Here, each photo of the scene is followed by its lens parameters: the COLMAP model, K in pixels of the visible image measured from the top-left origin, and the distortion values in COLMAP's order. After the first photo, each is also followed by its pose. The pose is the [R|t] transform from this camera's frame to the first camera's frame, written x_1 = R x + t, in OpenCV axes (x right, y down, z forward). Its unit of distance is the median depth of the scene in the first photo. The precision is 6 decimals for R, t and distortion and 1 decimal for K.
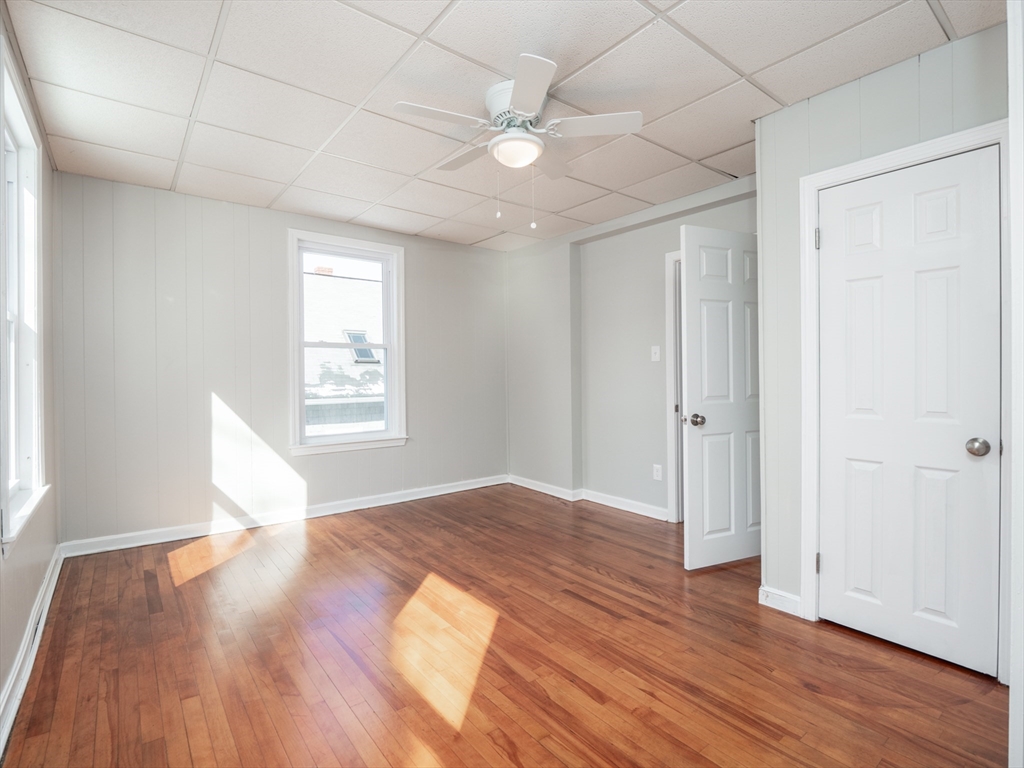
lens RADIAL K [[503.6, 0, 506.7], [0, 503.6, 381.0], [0, 0, 1]] dist [-0.003332, -0.000883]
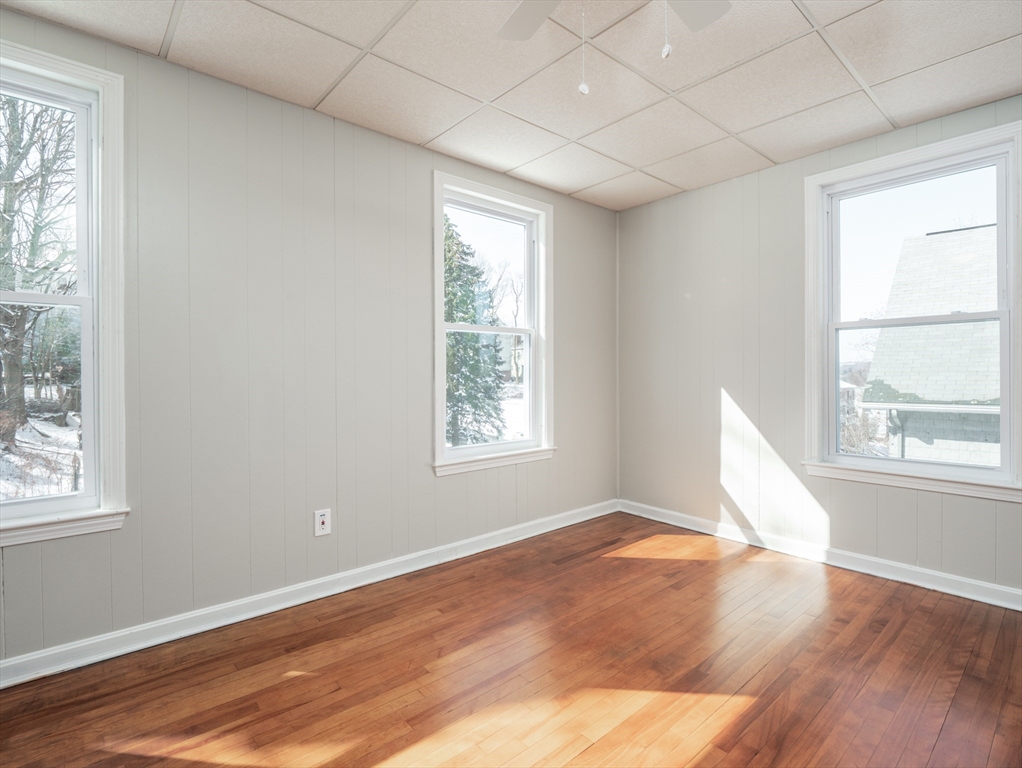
lens RADIAL K [[502.6, 0, 505.7], [0, 502.6, 381.0], [0, 0, 1]] dist [-0.003332, -0.000883]
pose [[0.032472, 0.009328, -0.999429, 0.351532], [-0.002462, 0.999954, 0.009253, 0.001380], [0.999470, 0.002161, 0.032493, 0.560032]]
